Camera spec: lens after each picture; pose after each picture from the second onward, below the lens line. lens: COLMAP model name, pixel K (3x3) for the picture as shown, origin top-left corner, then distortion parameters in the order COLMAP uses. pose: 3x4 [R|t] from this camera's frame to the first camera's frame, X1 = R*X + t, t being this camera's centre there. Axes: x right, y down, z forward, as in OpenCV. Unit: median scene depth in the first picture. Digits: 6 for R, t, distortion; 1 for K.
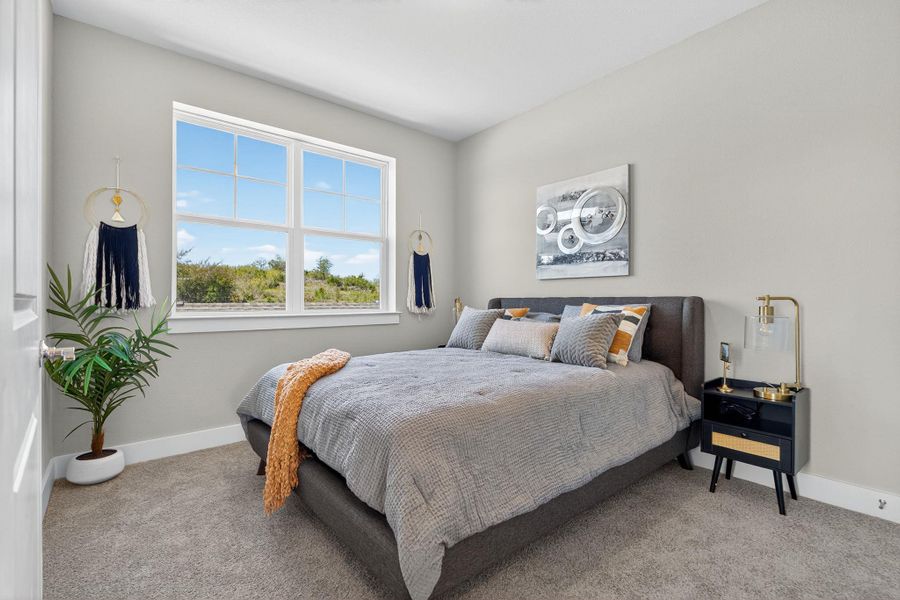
lens RADIAL K [[410.7, 0, 445.2], [0, 410.7, 294.8], [0, 0, 1]] dist [0.001506, 0.000021]
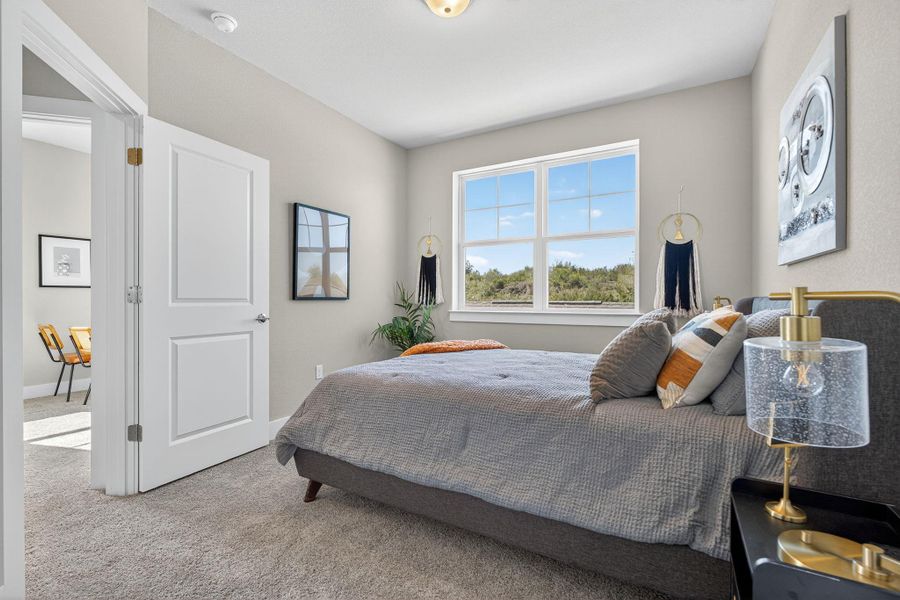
lens RADIAL K [[410.7, 0, 445.9], [0, 410.7, 298.5], [0, 0, 1]] dist [0.001506, 0.000021]
pose [[0.342407, -0.000925, -0.939551, 0.646726], [0.010251, 0.999944, 0.002752, 0.003585], [0.939496, -0.010573, 0.342398, 0.356327]]
